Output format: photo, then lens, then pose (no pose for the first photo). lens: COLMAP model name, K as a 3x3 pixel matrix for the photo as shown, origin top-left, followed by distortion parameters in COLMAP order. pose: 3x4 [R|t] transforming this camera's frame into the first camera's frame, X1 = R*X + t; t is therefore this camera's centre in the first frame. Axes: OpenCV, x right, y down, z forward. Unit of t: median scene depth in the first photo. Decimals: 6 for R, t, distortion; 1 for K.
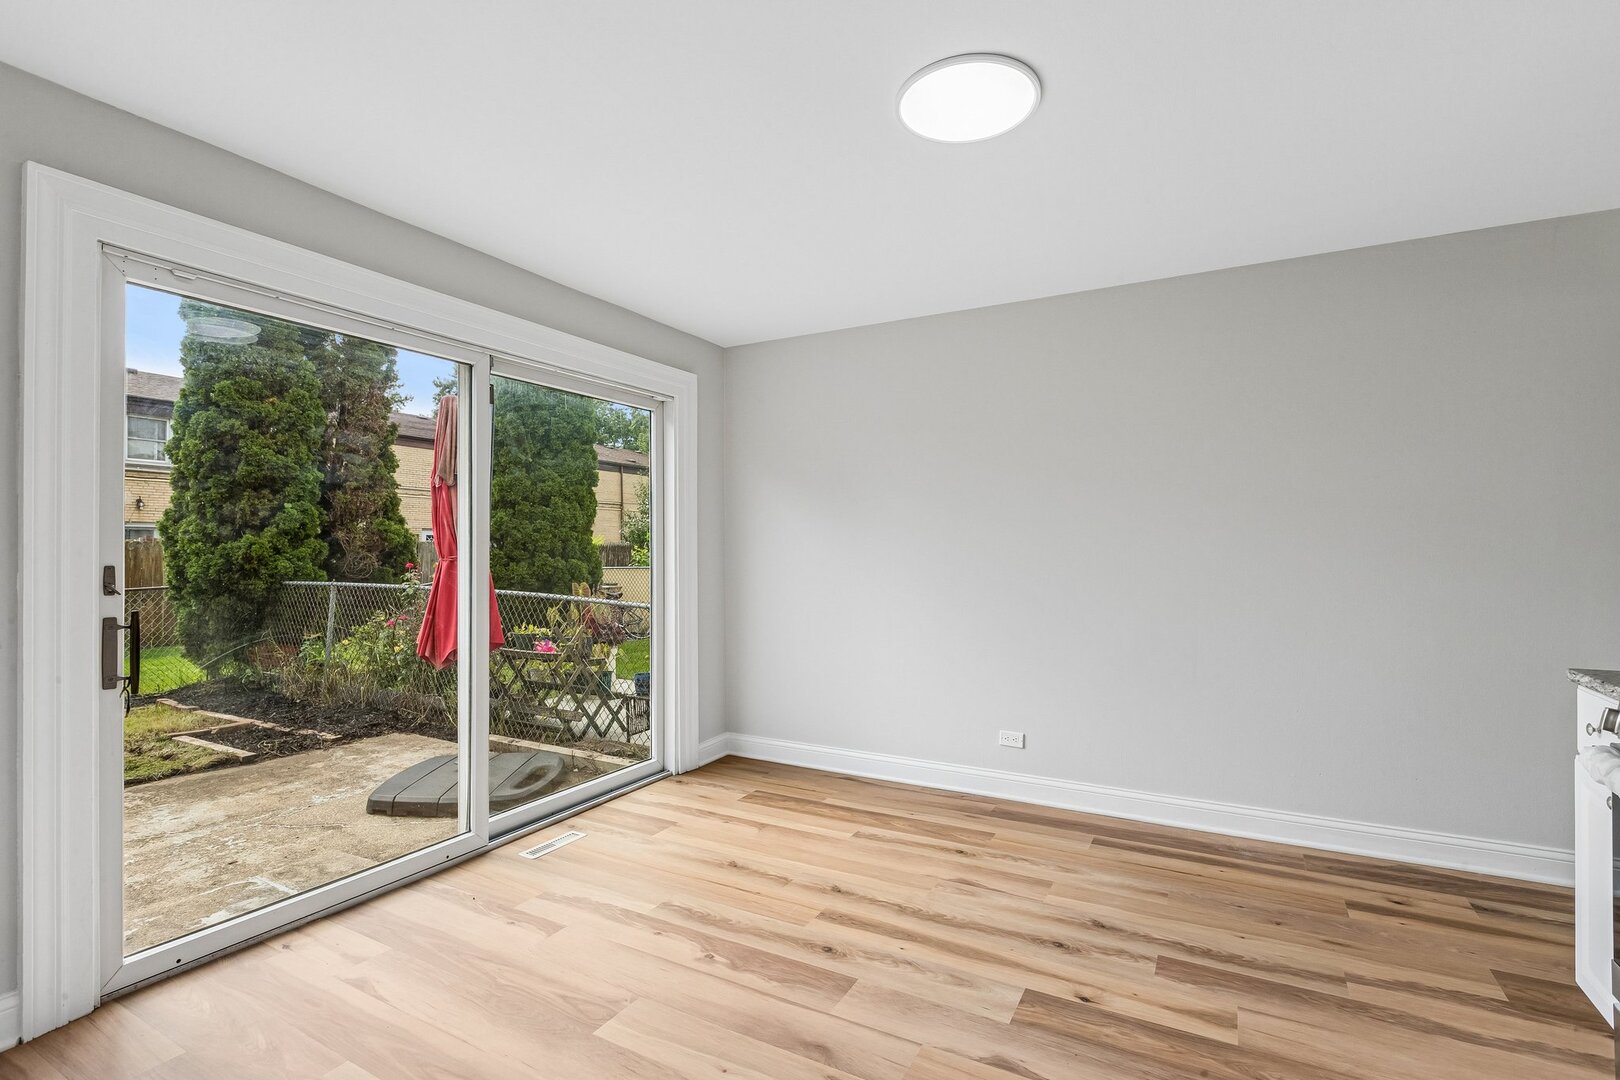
lens RADIAL K [[755.1, 0, 815.9], [0, 755.1, 542.0], [0, 0, 1]] dist [-0.002753, -0.001676]
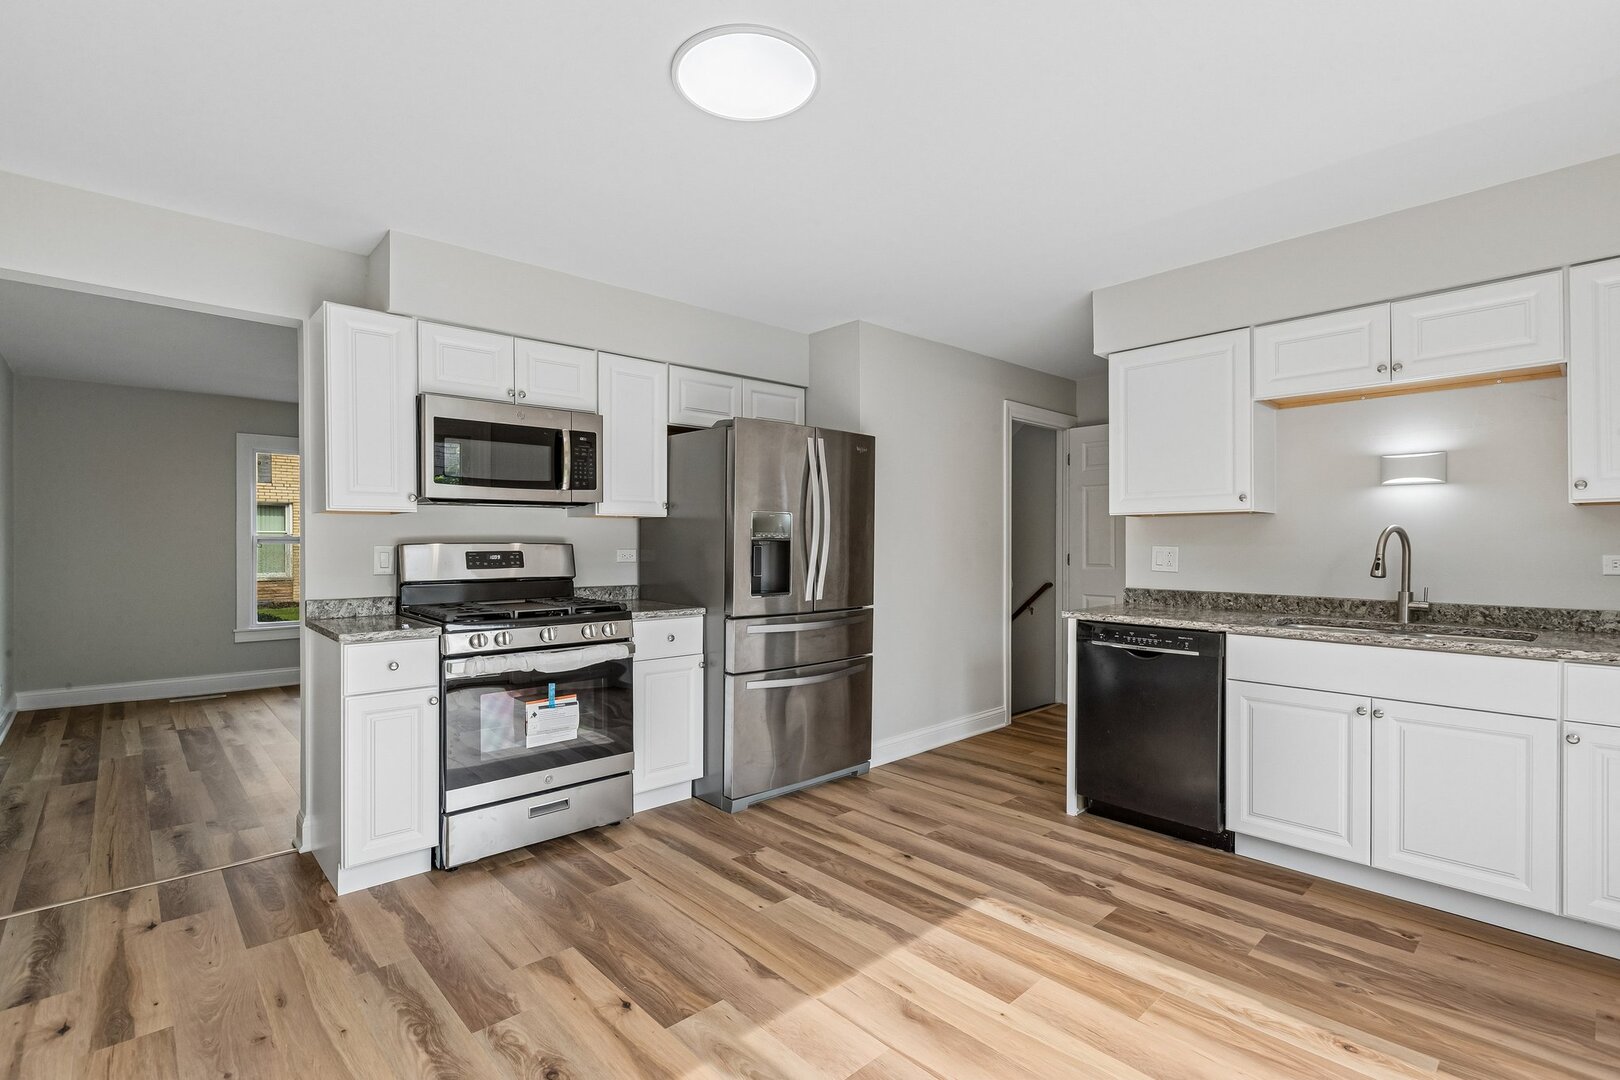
lens RADIAL K [[755.1, 0, 809.5], [0, 755.1, 540.6], [0, 0, 1]] dist [-0.002753, -0.001676]
pose [[-0.950991, 0.001632, 0.309213, -0.154829], [-0.003111, 0.999885, -0.014846, 0.019155], [-0.309202, -0.015080, -0.950877, 1.699643]]
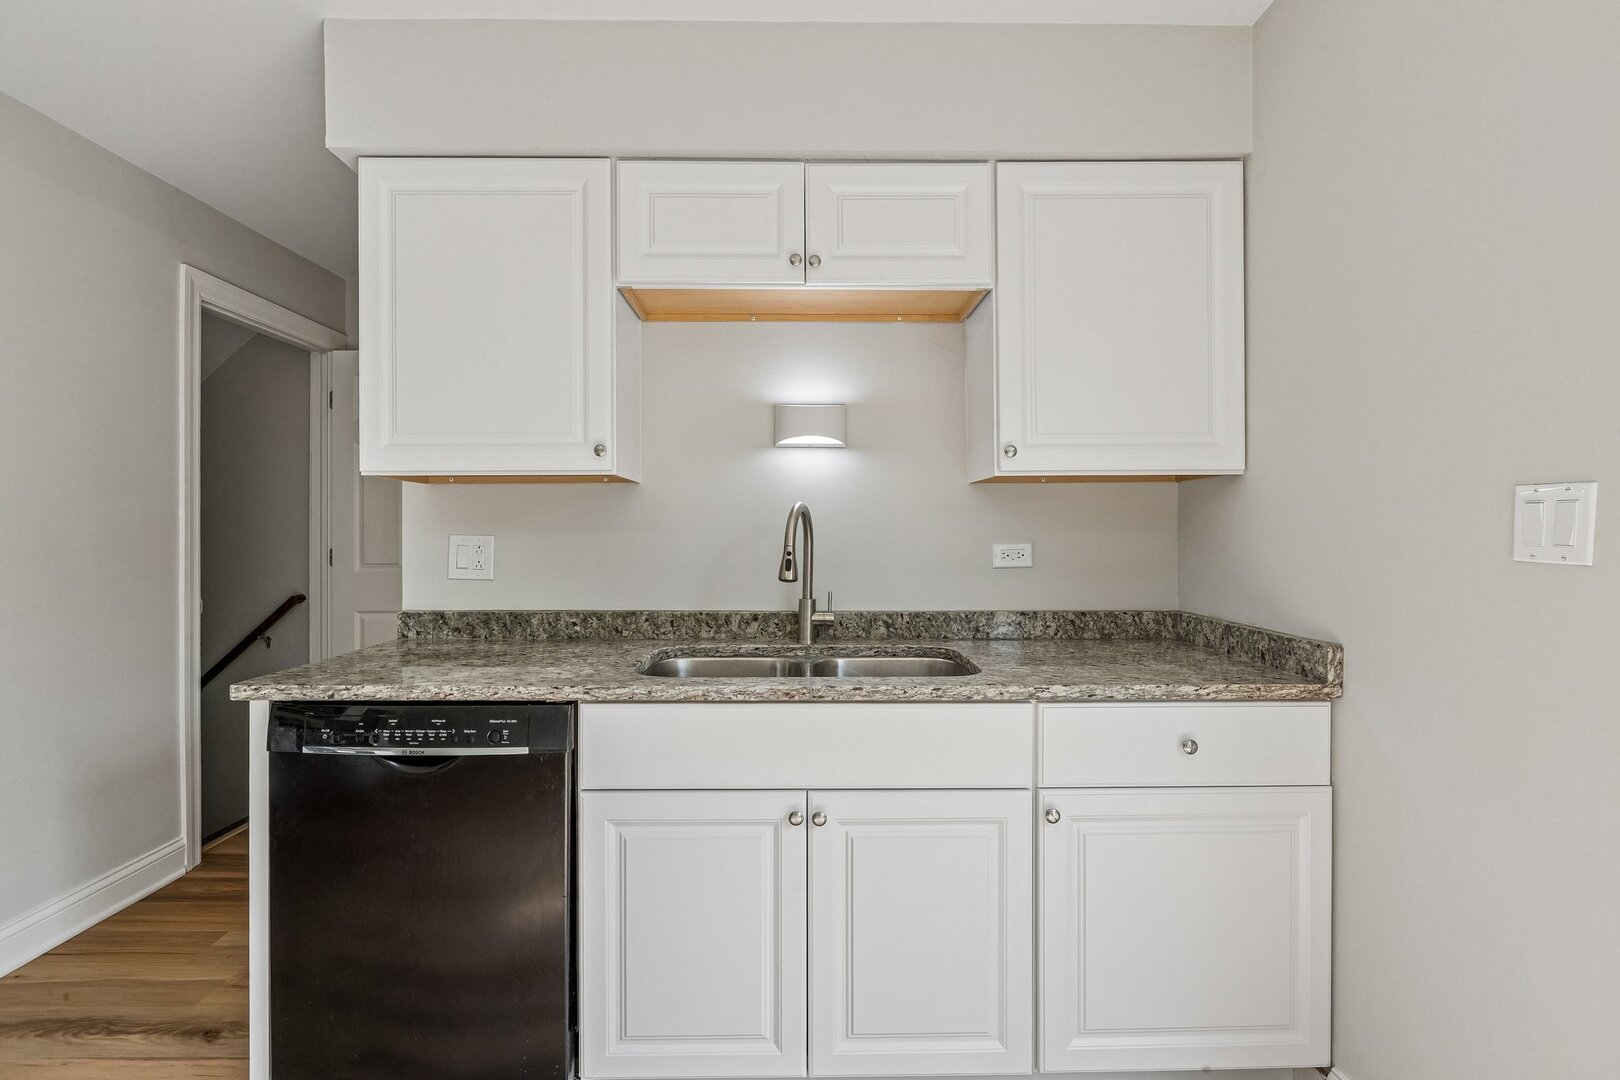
lens RADIAL K [[755.1, 0, 805.1], [0, 755.1, 534.9], [0, 0, 1]] dist [-0.002753, -0.001676]
pose [[-0.868661, 0.003667, -0.495393, -0.279108], [0.008134, 0.999943, -0.006860, 0.013655], [0.495340, -0.009988, -0.868642, 0.918441]]
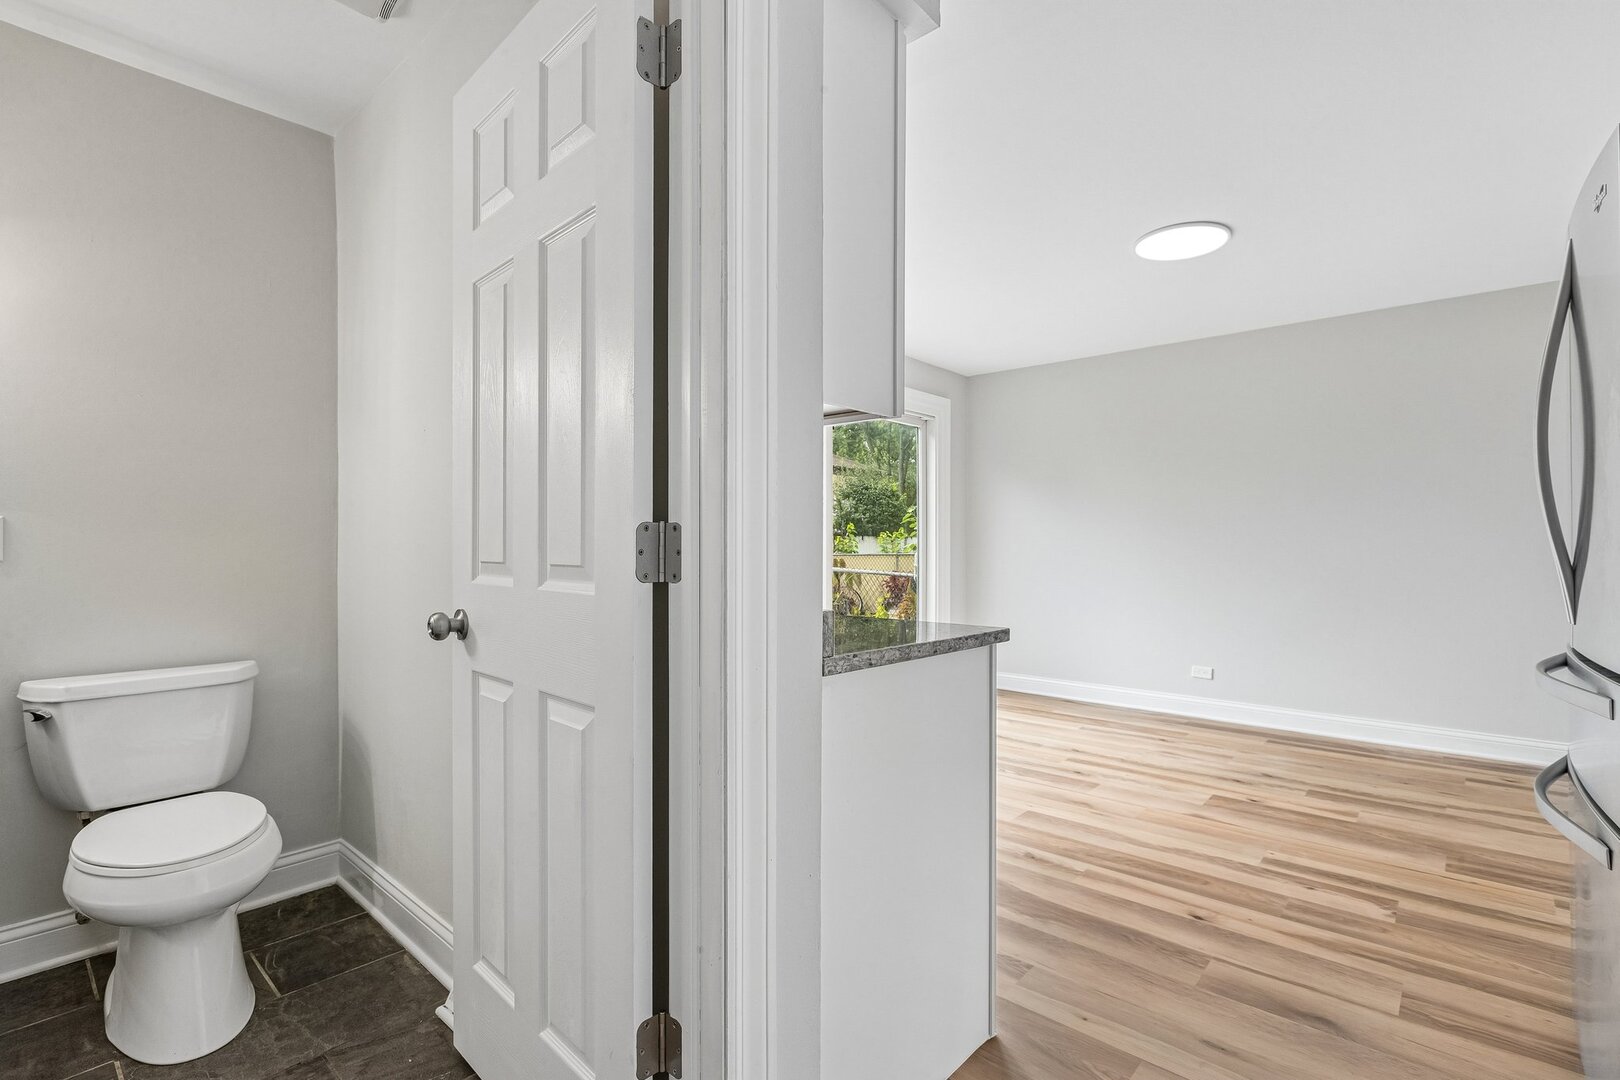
lens RADIAL K [[755.1, 0, 810.4], [0, 755.1, 549.5], [0, 0, 1]] dist [-0.002753, -0.001676]
pose [[0.975841, 0.006663, -0.218381, -0.195244], [-0.003302, 0.999871, 0.015749, 0.048252], [0.218458, -0.014648, 0.975736, -0.689053]]
